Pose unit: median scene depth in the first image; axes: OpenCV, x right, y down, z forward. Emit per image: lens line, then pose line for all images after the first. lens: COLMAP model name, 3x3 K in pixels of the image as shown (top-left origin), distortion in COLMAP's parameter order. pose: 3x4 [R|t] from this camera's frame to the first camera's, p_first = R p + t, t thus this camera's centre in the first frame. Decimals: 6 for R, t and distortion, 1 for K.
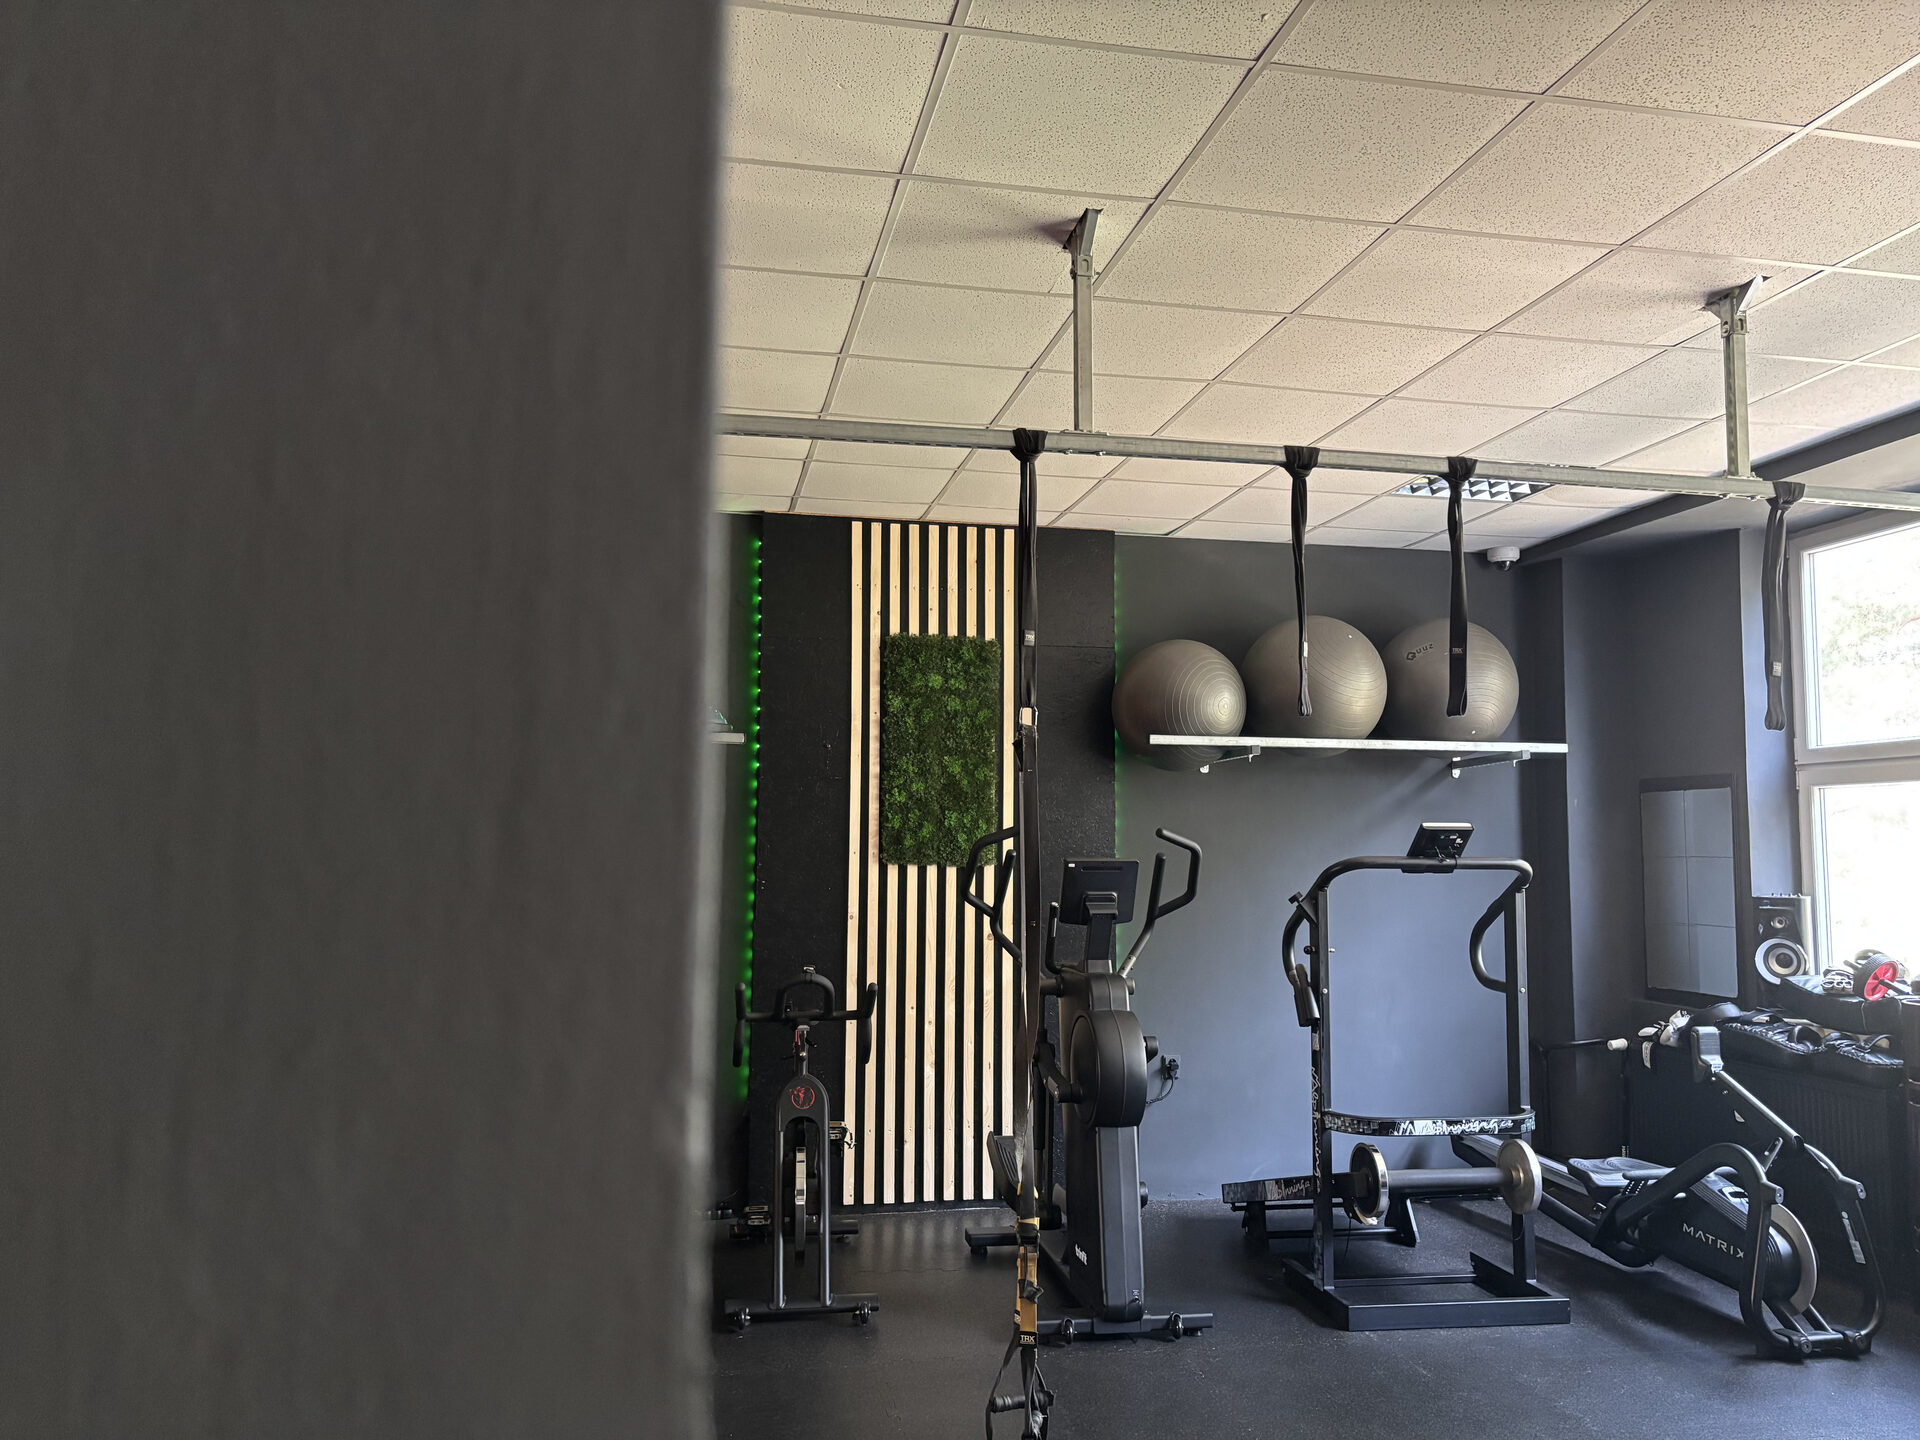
lens RADIAL K [[1443.8, 0, 961.9], [0, 1443.8, 720.7], [0, 0, 1]] dist [0.115639, 0.001273]
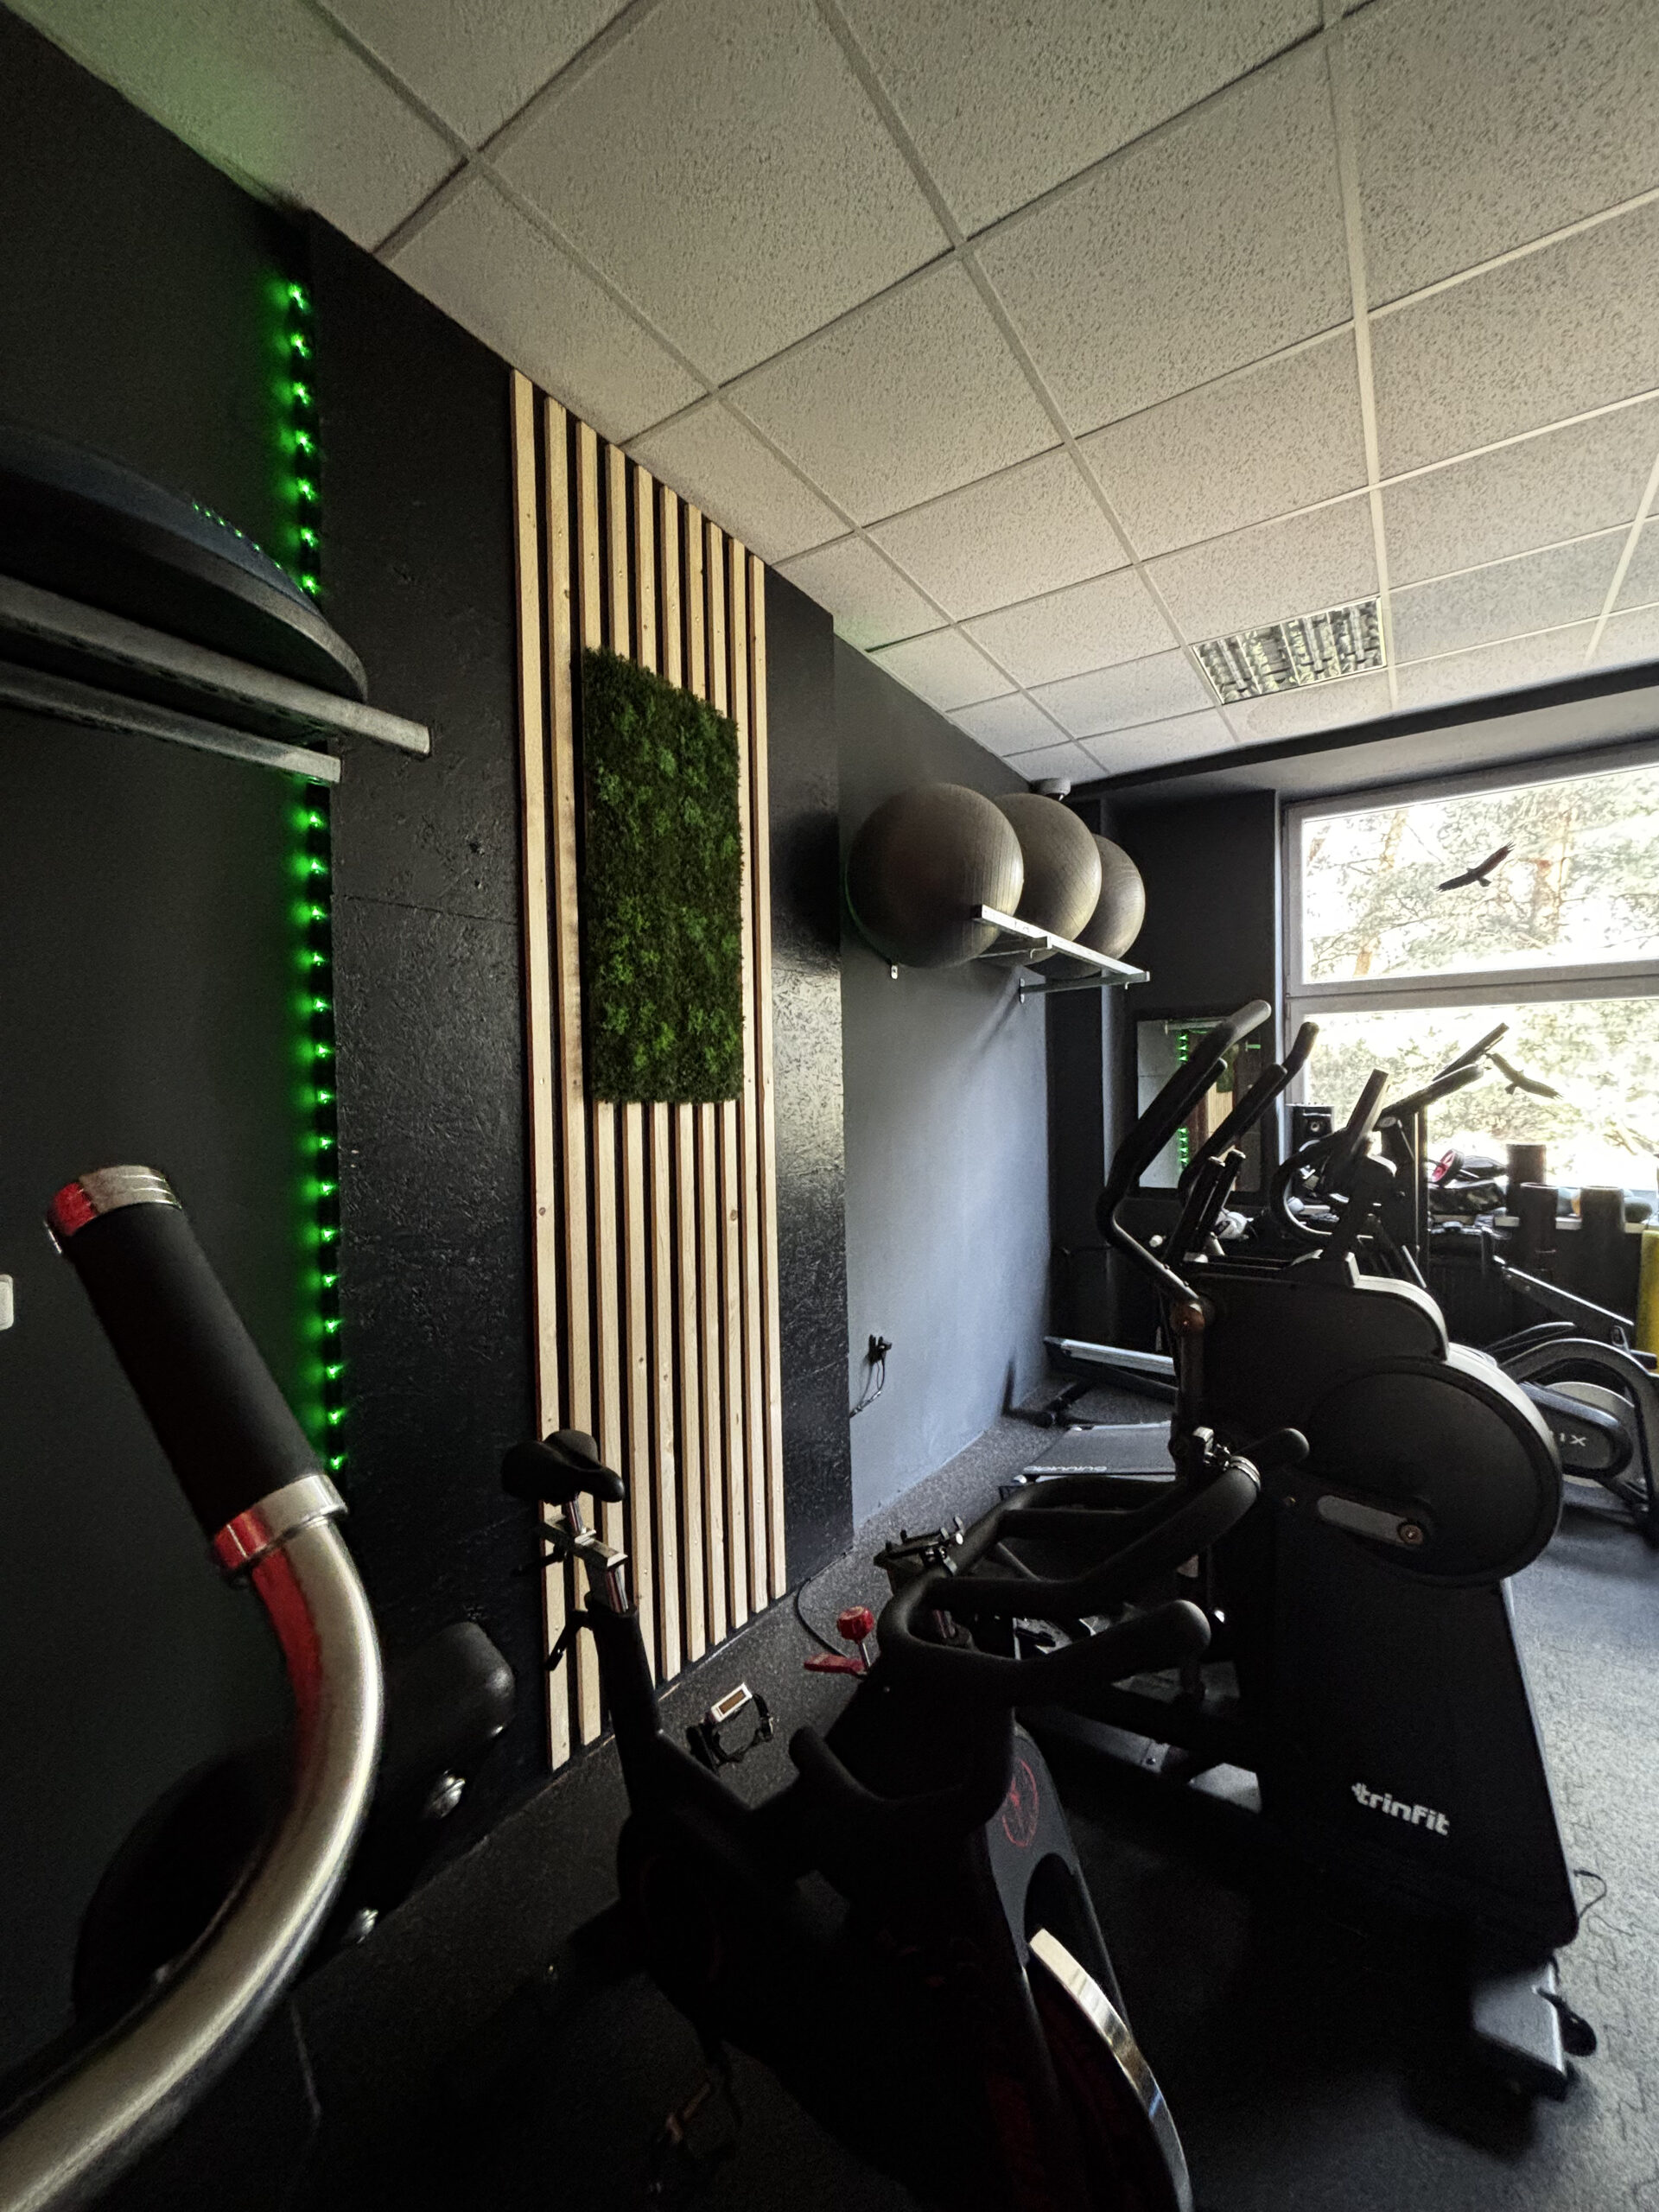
lens RADIAL K [[886.1, 0, 825.6], [0, 886.1, 1111.1], [0, 0, 1]] dist [-0.002324, -0.000198]
pose [[0.712548, -0.034349, 0.700782, -0.213983], [-0.043325, 0.994741, 0.092809, 0.069076], [-0.700285, -0.096492, 0.707312, 0.716228]]
